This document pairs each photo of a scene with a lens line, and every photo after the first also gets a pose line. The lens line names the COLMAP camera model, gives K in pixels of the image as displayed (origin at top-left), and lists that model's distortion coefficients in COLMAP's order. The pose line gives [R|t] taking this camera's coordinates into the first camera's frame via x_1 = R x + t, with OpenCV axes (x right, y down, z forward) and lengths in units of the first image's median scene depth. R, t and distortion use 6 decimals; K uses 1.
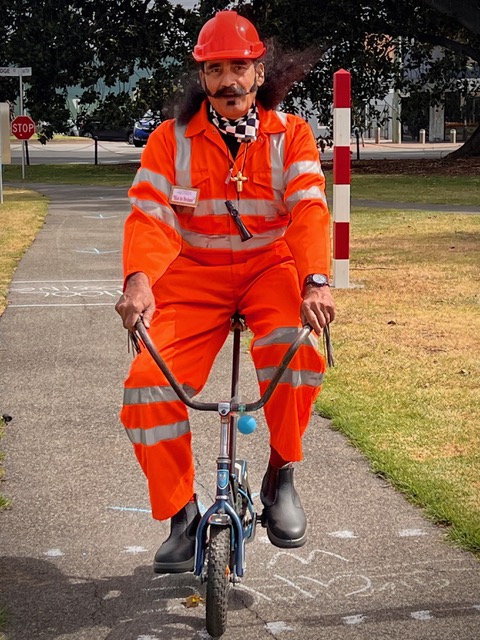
lens RADIAL K [[1264.8, 0, 240.0], [0, 1264.8, 320.0], [0, 0, 1]] dist [0.041134, 0.278537]
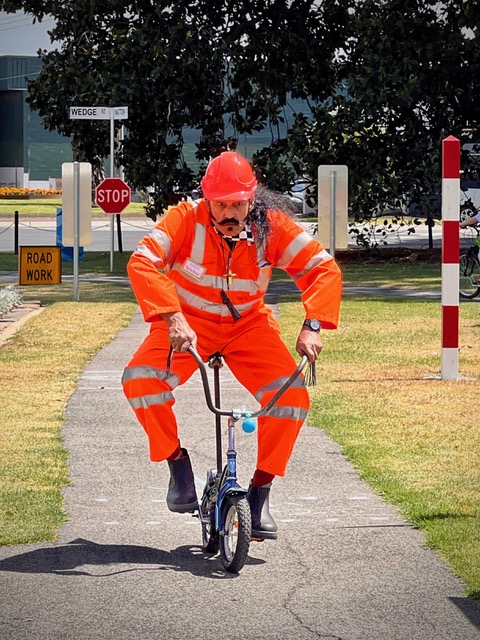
lens RADIAL K [[2165.5, 0, 240.0], [0, 2165.5, 320.0], [0, 0, 1]] dist [-0.013231, -0.302962]
pose [[0.993179, -0.018938, -0.115048, 0.047549], [0.008952, 0.996194, -0.086701, 0.027689], [0.116252, 0.085079, 0.989569, -0.229394]]
